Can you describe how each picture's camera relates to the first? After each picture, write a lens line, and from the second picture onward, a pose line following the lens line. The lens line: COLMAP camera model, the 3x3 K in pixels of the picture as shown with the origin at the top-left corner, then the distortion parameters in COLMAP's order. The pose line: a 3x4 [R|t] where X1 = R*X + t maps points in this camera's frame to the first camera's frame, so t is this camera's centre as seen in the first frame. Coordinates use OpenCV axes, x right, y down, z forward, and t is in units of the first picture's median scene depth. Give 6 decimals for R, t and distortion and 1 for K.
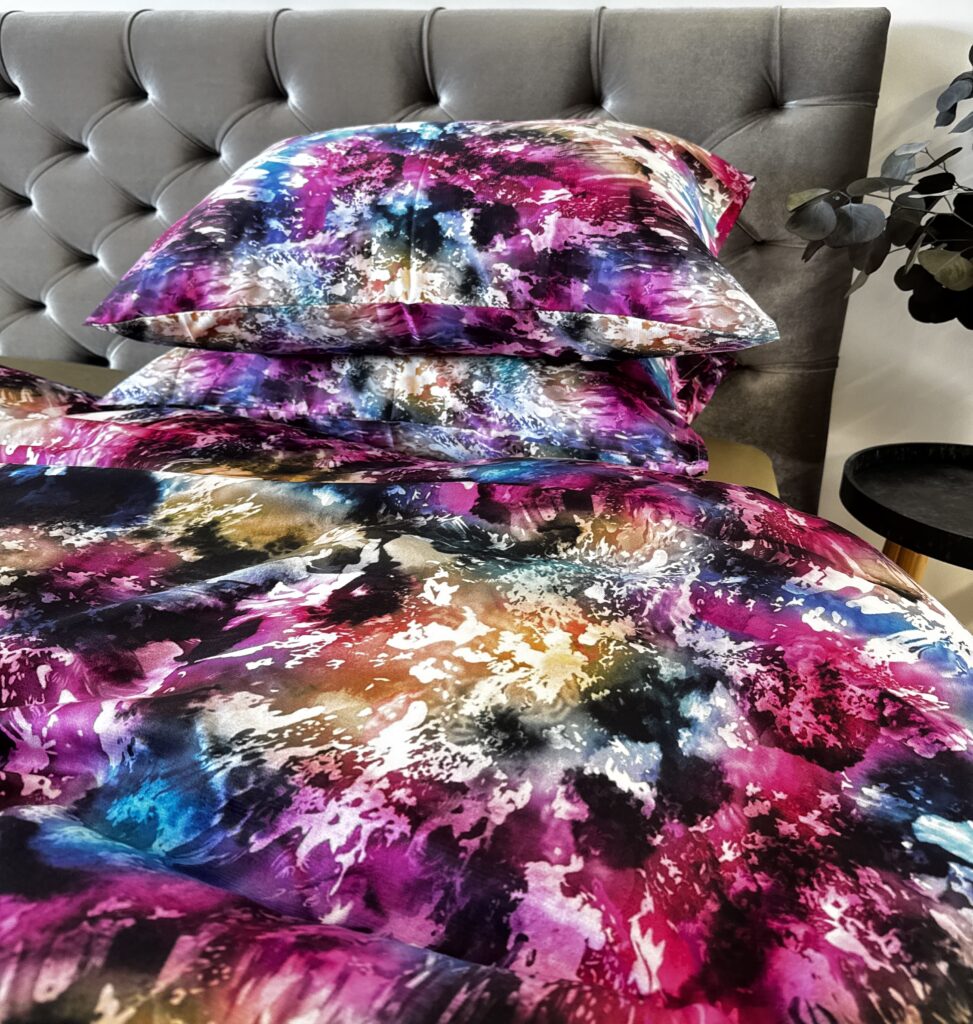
lens RADIAL K [[928.0, 0, 484.6], [0, 928.0, 436.5], [0, 0, 1]] dist [0.170525, -0.383742]
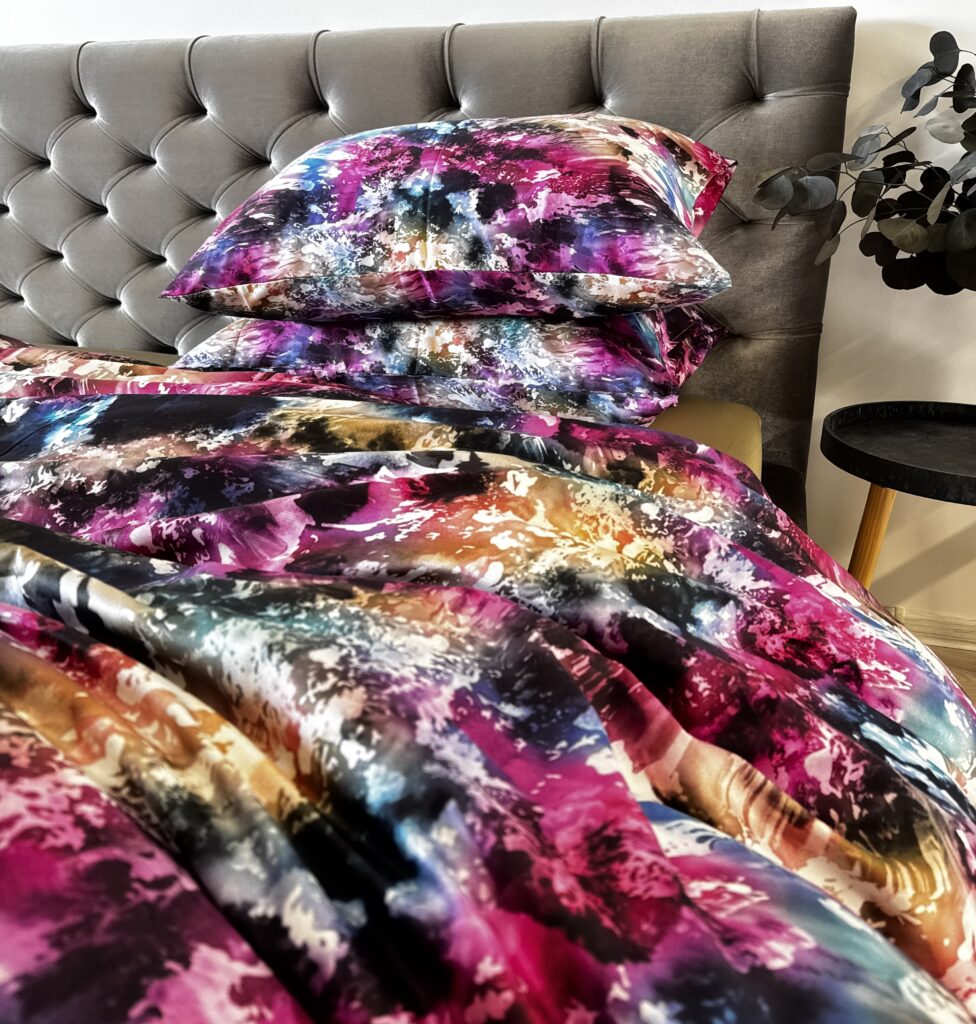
lens RADIAL K [[923.9, 0, 488.0], [0, 923.9, 459.2], [0, 0, 1]] dist [0.179579, -0.394142]
pose [[0.998405, -0.015684, -0.054238, 0.055897], [0.015787, 0.999874, 0.001481, 0.093375], [0.054208, -0.002335, 0.998527, -0.177105]]
